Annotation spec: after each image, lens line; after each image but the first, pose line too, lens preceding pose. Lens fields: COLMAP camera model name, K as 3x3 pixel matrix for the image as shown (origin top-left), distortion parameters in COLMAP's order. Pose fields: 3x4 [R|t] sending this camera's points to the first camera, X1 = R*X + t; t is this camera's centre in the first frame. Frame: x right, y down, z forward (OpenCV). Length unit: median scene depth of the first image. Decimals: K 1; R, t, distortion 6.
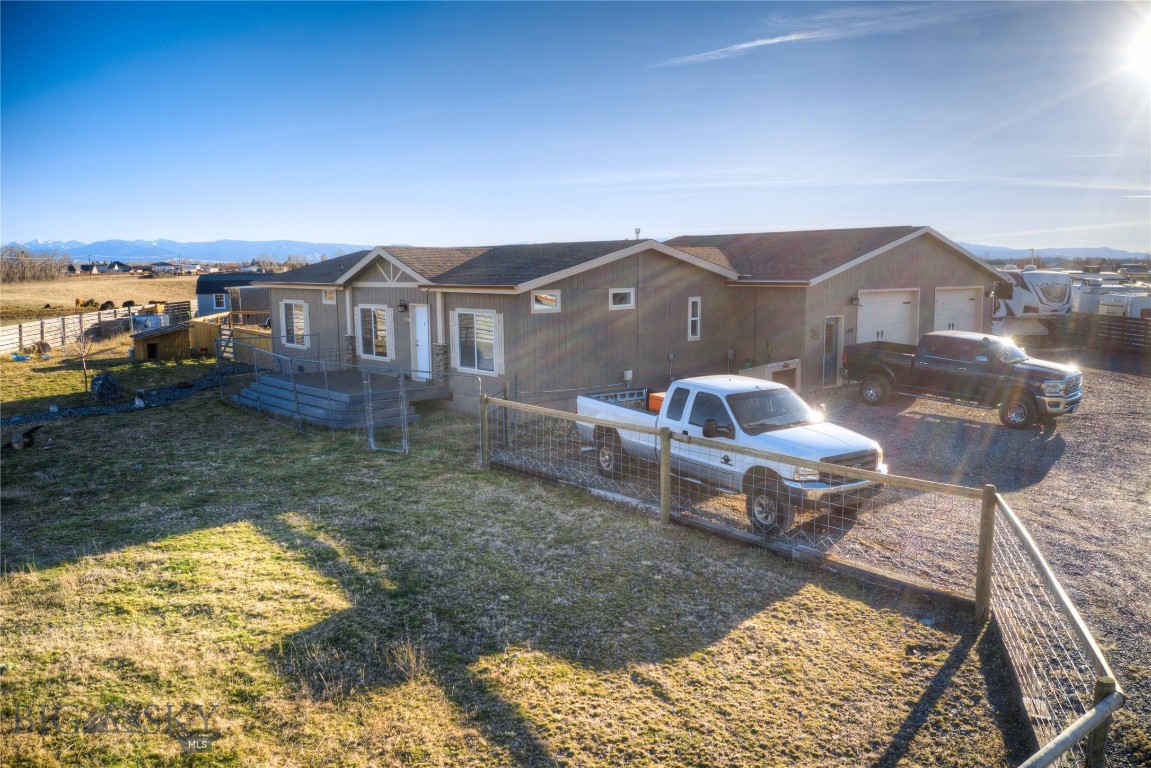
lens RADIAL K [[866.2, 0, 599.4], [0, 866.2, 396.0], [0, 0, 1]] dist [-0.002886, -0.179712]
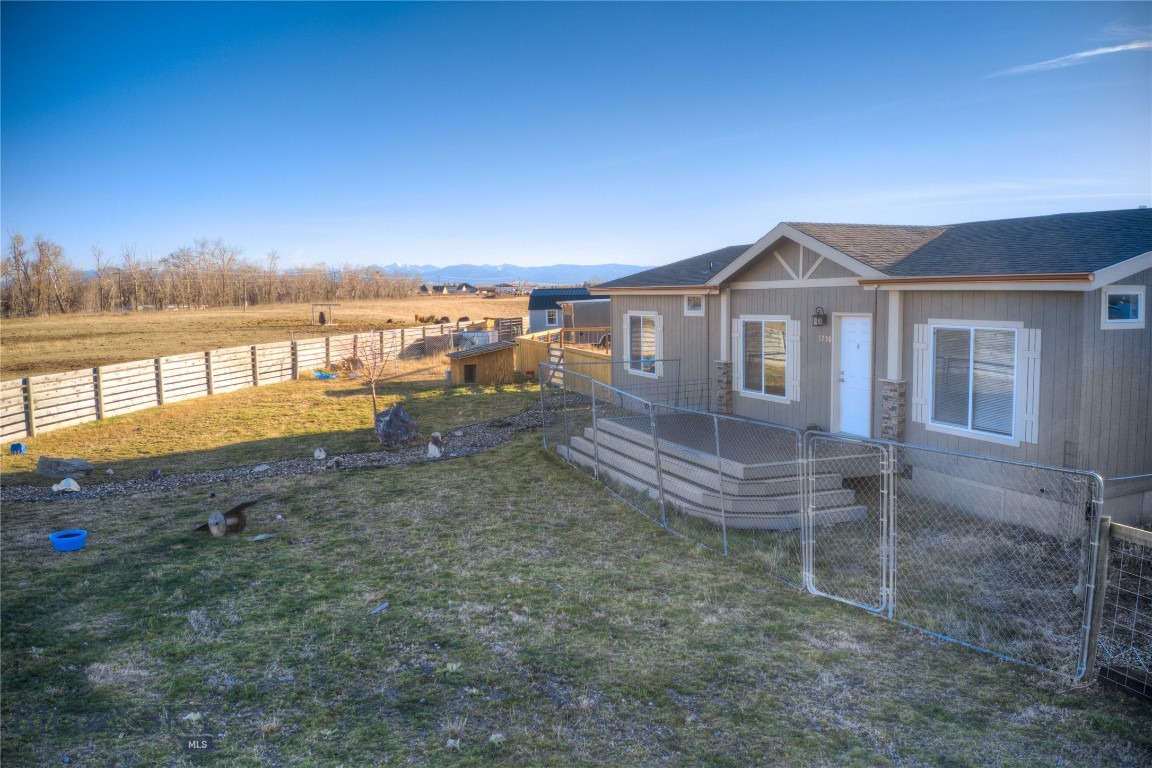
lens RADIAL K [[867.0, 0, 599.9], [0, 867.0, 396.0], [0, 0, 1]] dist [-0.002886, -0.179712]
pose [[0.935337, 0.030505, -0.352441, -0.120254], [-0.038797, 0.999111, -0.016486, -0.024118], [0.351624, 0.029094, 0.935689, 0.284686]]
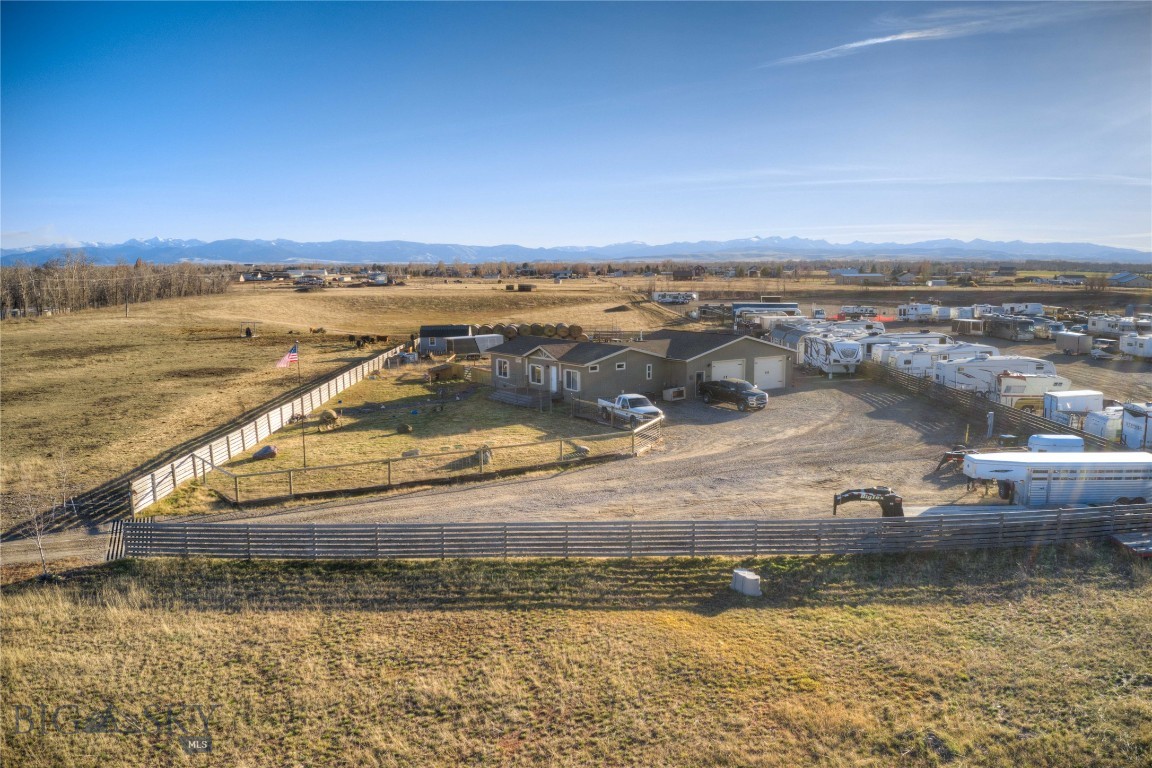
lens RADIAL K [[867.0, 0, 599.9], [0, 867.0, 396.0], [0, 0, 1]] dist [-0.002886, -0.179712]
pose [[0.992823, 0.015548, -0.118581, 0.229303], [-0.015631, 0.999878, 0.000224, -0.006286], [0.118570, 0.001631, 0.992944, -1.454983]]
